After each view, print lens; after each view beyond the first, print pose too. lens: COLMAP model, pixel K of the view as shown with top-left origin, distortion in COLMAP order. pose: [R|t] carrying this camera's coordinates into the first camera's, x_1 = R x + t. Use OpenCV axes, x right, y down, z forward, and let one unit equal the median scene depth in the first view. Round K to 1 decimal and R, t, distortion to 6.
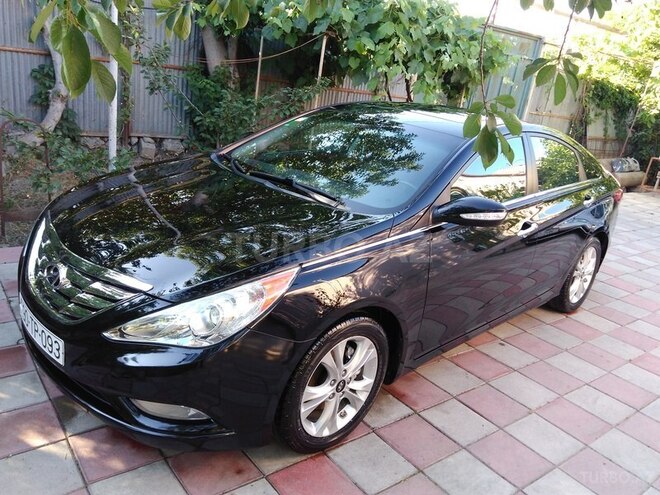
lens RADIAL K [[531.7, 0, 330.0], [0, 531.7, 247.5], [0, 0, 1]] dist [0.066011, -0.073062]
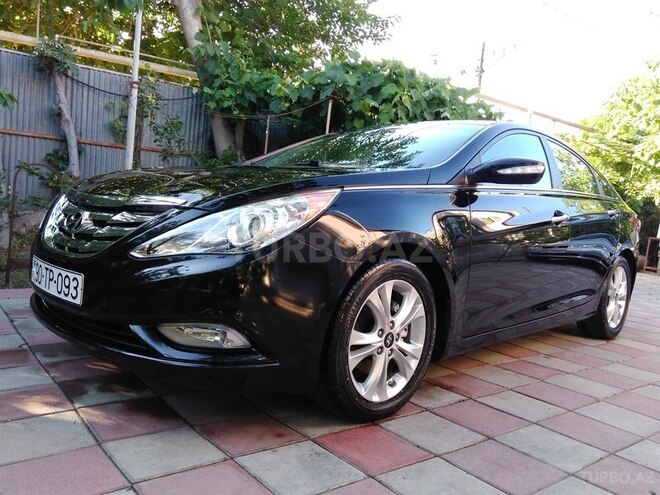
lens RADIAL K [[531.7, 0, 330.0], [0, 531.7, 247.5], [0, 0, 1]] dist [0.066011, -0.073062]
pose [[0.998928, -0.043920, 0.014654, -0.080480], [0.046178, 0.968030, -0.246547, 0.309938], [-0.003357, 0.246959, 0.969020, 0.100790]]
